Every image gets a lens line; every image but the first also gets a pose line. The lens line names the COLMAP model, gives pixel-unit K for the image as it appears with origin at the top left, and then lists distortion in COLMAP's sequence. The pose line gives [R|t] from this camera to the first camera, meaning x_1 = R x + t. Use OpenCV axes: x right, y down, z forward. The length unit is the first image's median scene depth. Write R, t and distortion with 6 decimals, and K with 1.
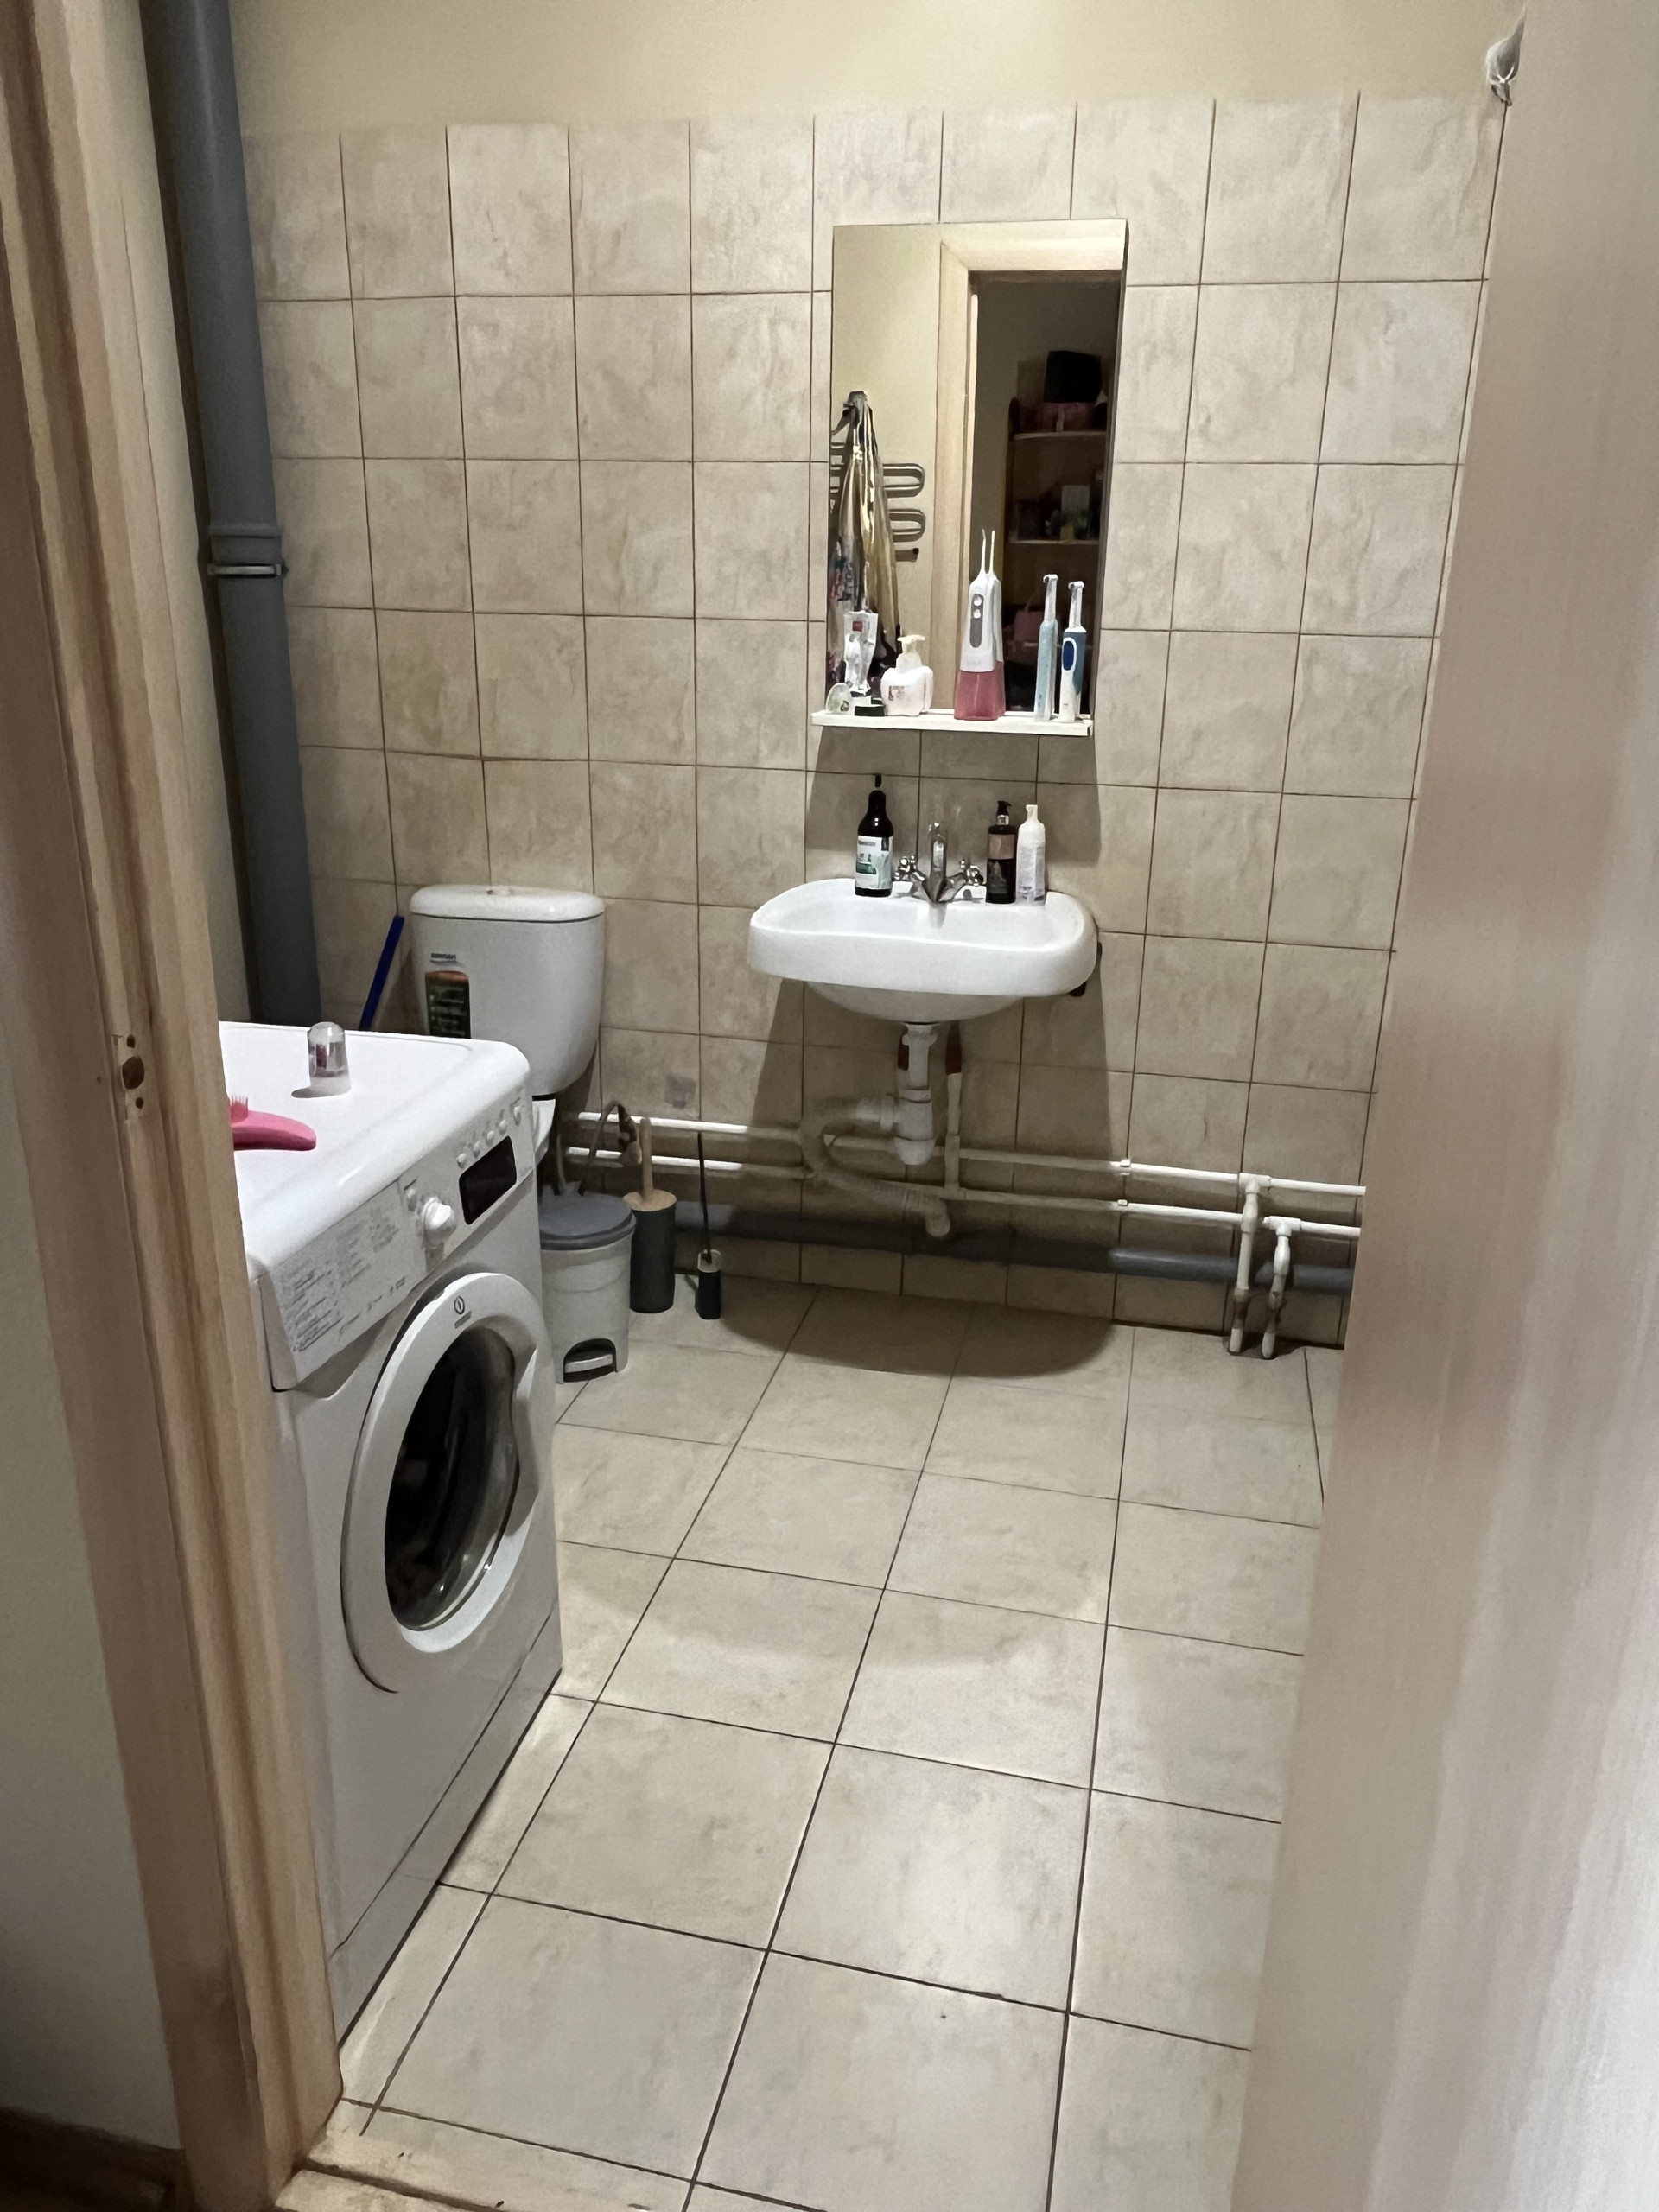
lens RADIAL K [[1554.8, 0, 843.5], [0, 1554.8, 1105.8], [0, 0, 1]] dist [-0.001696, -0.012860]
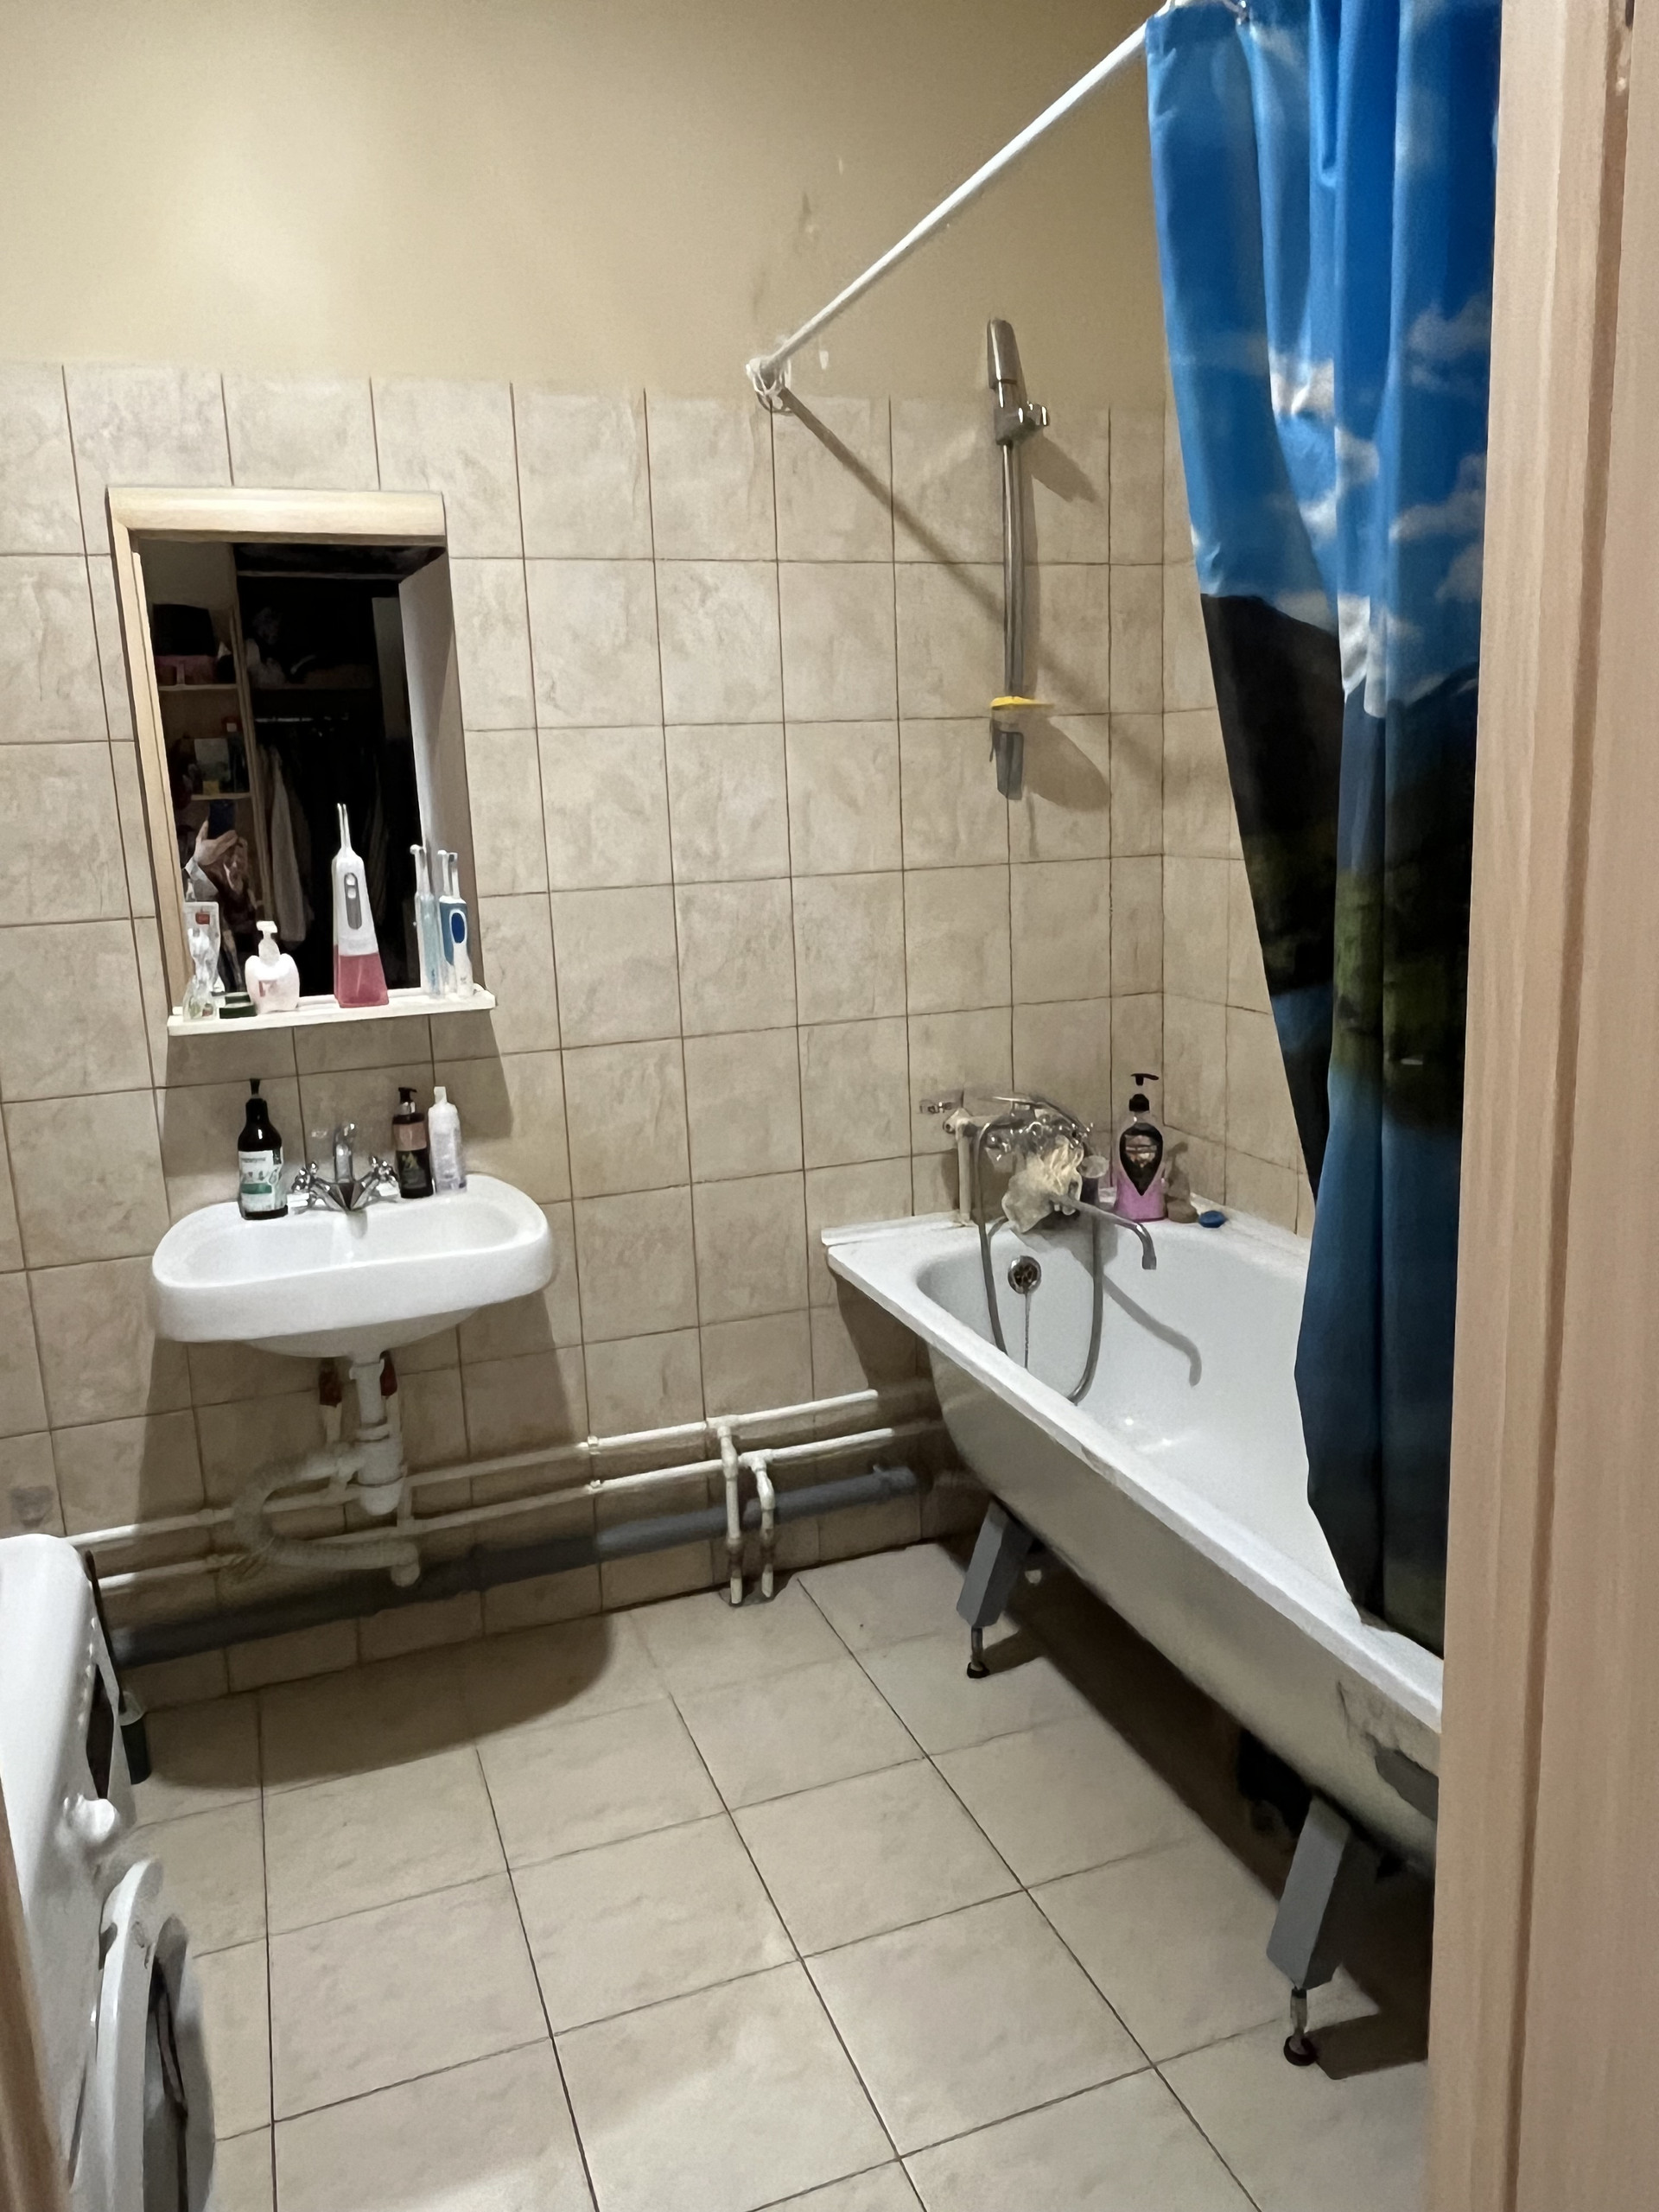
lens RADIAL K [[1554.8, 0, 831.3], [0, 1554.8, 1097.7], [0, 0, 1]] dist [-0.001696, -0.012860]
pose [[0.831738, -0.159965, 0.531624, -0.172536], [0.232904, 0.969788, -0.072576, -0.065635], [-0.503952, 0.184182, 0.843866, 0.107765]]
